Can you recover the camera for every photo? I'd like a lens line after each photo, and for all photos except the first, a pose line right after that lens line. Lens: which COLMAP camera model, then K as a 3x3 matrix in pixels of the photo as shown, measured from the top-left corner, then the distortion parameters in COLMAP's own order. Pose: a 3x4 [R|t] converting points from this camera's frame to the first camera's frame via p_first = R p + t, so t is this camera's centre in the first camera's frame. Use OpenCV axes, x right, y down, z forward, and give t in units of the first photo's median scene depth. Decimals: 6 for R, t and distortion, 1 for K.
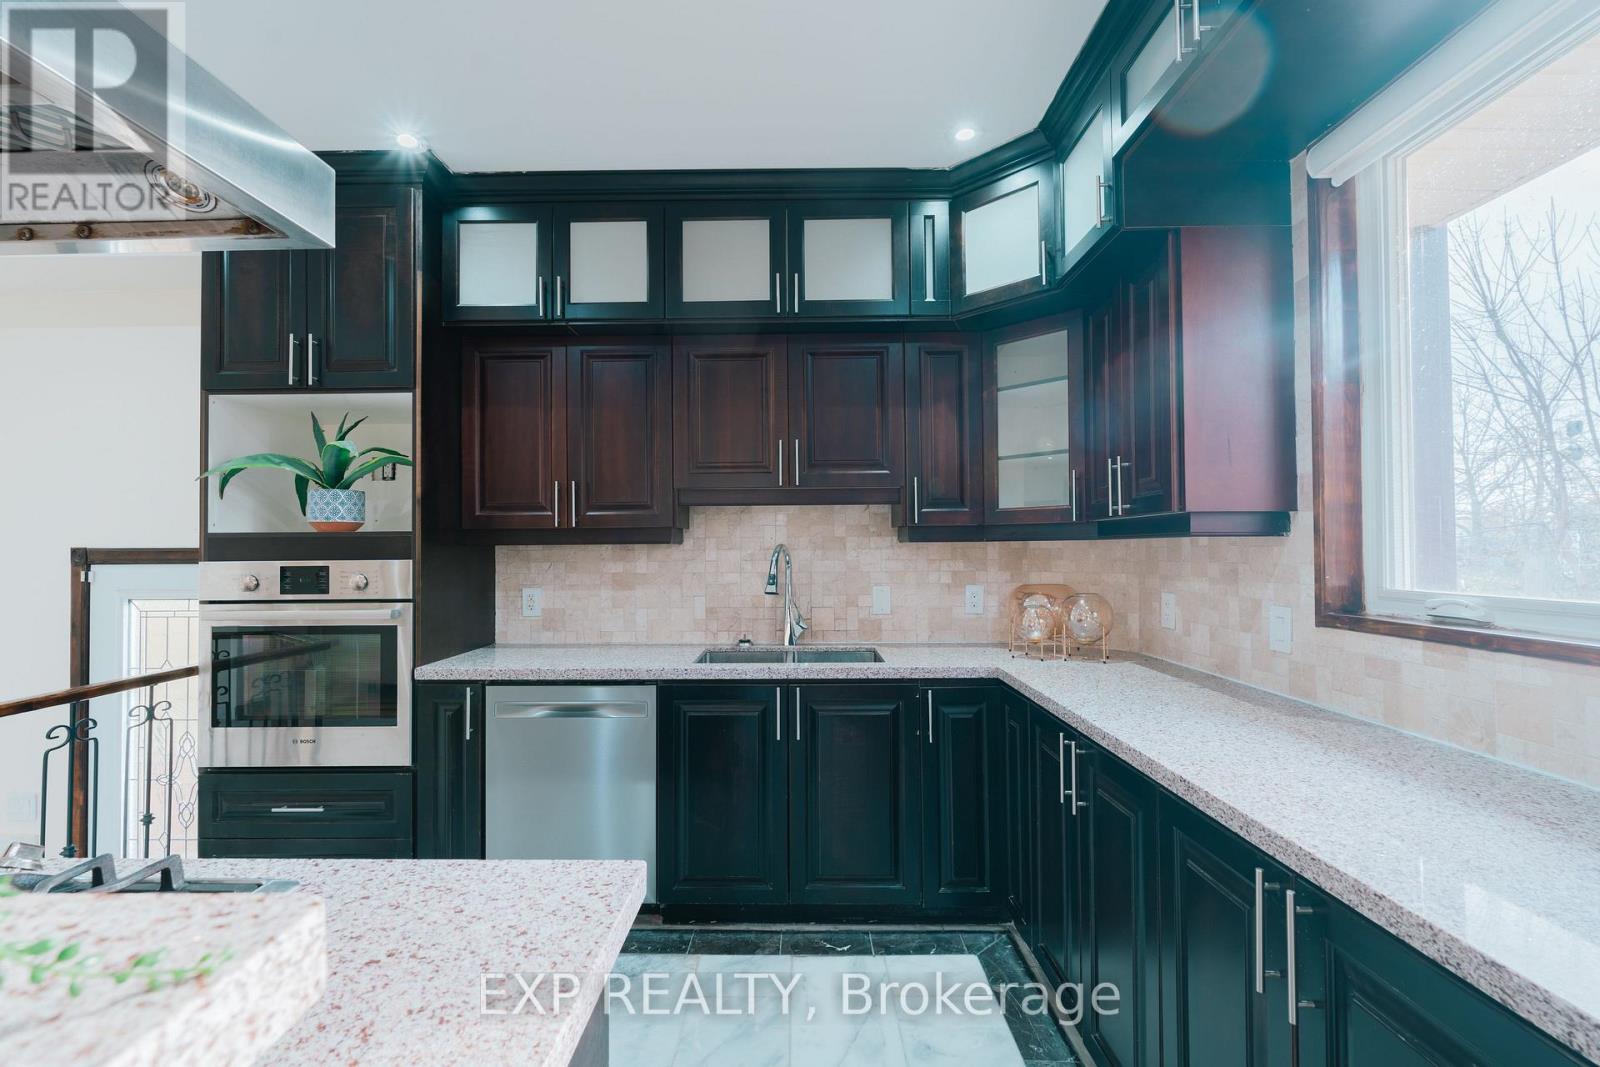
lens RADIAL K [[689.8, 0, 784.3], [0, 689.8, 534.8], [0, 0, 1]] dist [0.001074, -0.000185]
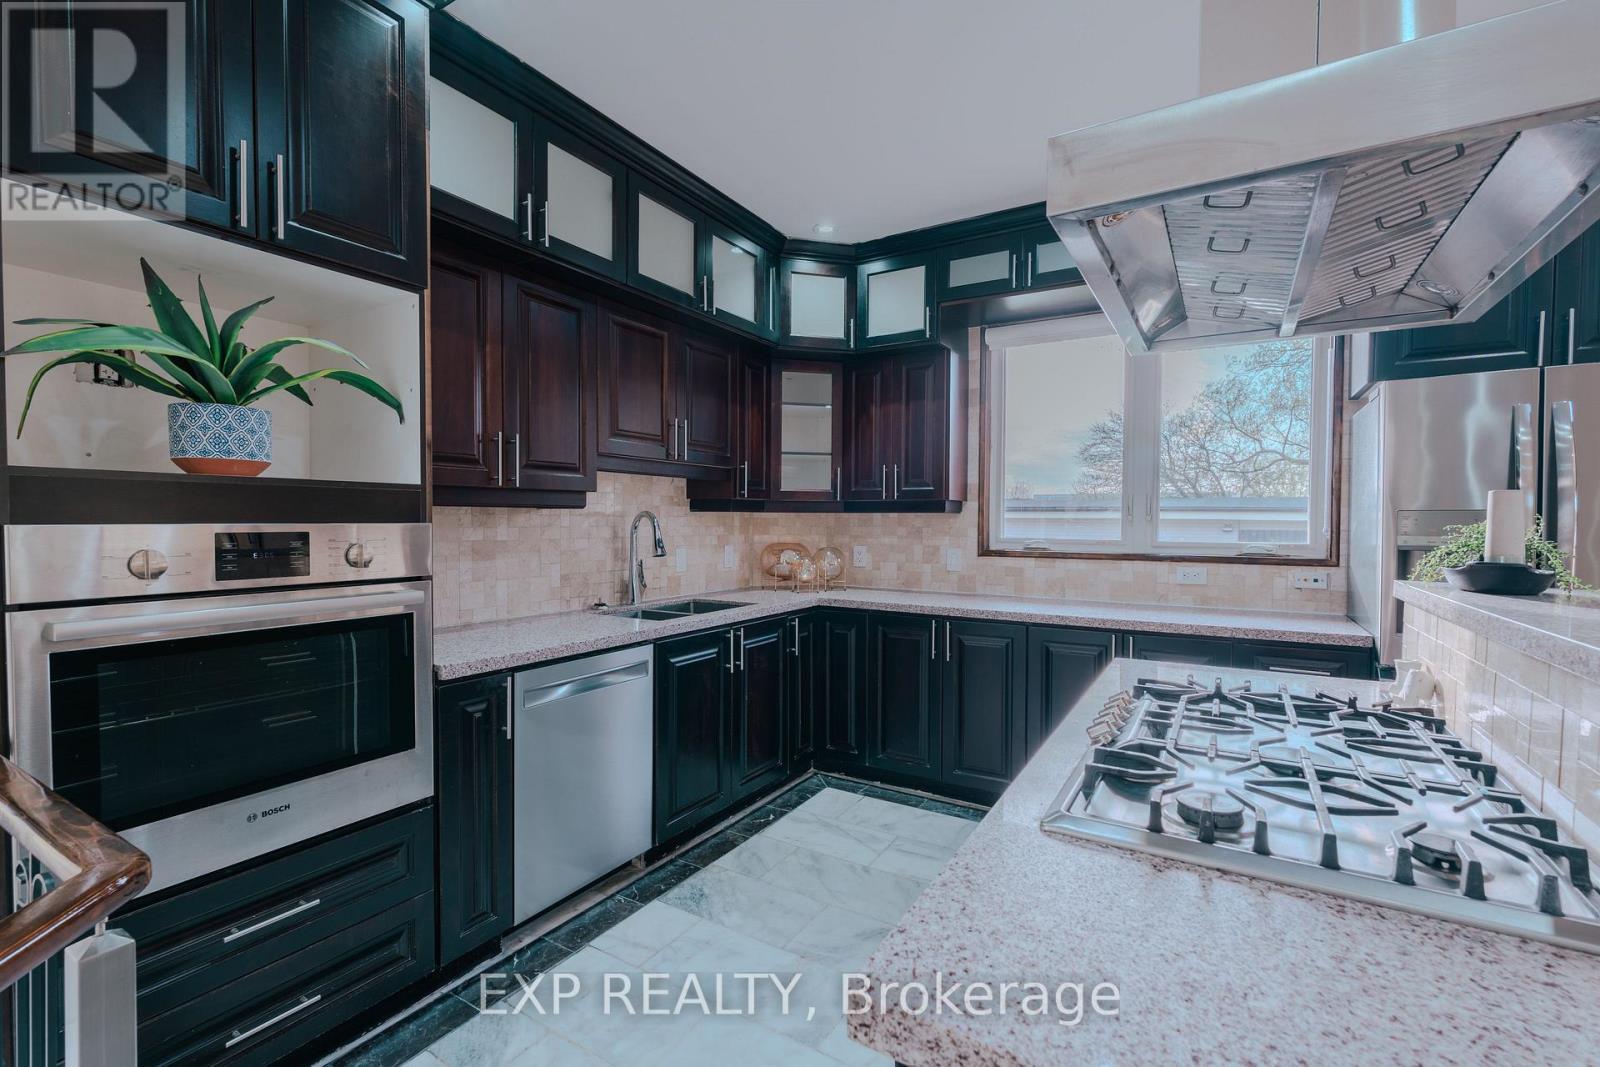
lens RADIAL K [[689.8, 0, 797.0], [0, 689.8, 533.4], [0, 0, 1]] dist [0.001074, -0.000185]
pose [[0.523045, -0.007458, 0.852272, -0.953787], [-0.027365, 0.999299, 0.025539, 0.016836], [-0.851866, -0.036680, 0.522474, 0.266518]]
